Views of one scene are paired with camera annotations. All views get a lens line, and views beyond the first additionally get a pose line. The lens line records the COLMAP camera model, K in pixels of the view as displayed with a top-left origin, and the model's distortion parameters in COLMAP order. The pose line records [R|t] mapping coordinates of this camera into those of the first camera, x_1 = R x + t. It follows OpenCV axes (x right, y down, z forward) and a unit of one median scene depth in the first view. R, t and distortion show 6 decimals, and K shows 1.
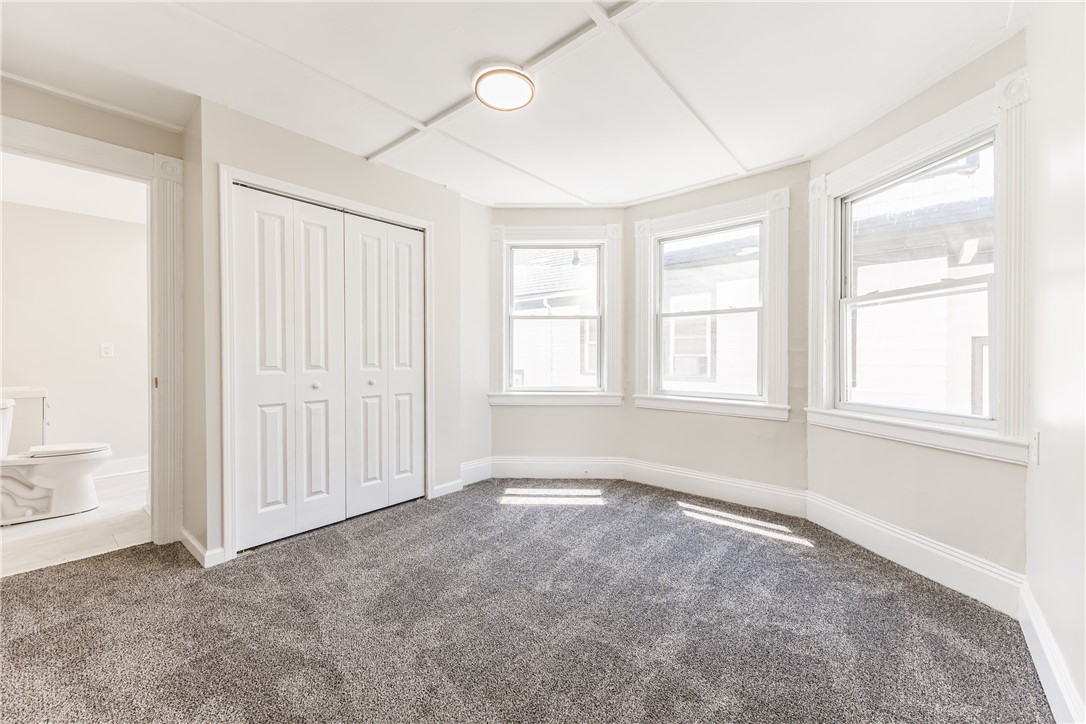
lens RADIAL K [[428.2, 0, 536.8], [0, 428.2, 360.6], [0, 0, 1]] dist [0.018048, -0.006755]
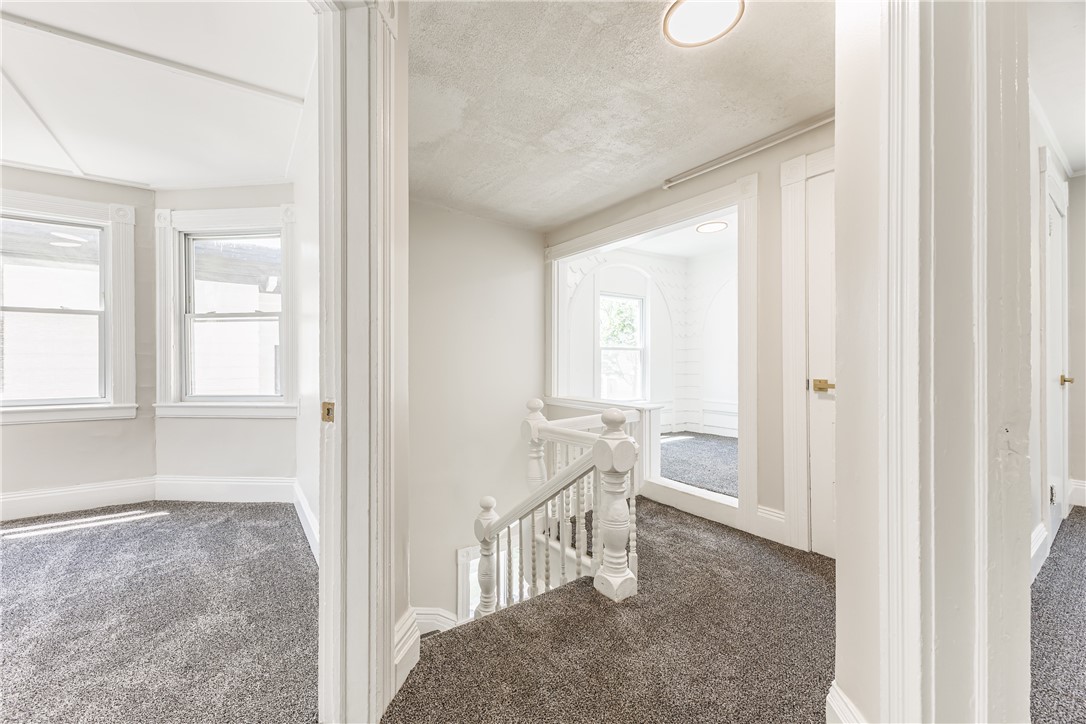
lens RADIAL K [[428.2, 0, 536.8], [0, 428.2, 360.6], [0, 0, 1]] dist [0.018048, -0.006755]
pose [[0.238752, -0.002664, 0.971077, -0.280275], [0.009178, 0.999958, 0.000486, 0.002608], [-0.971037, 0.008796, 0.238766, -0.299393]]
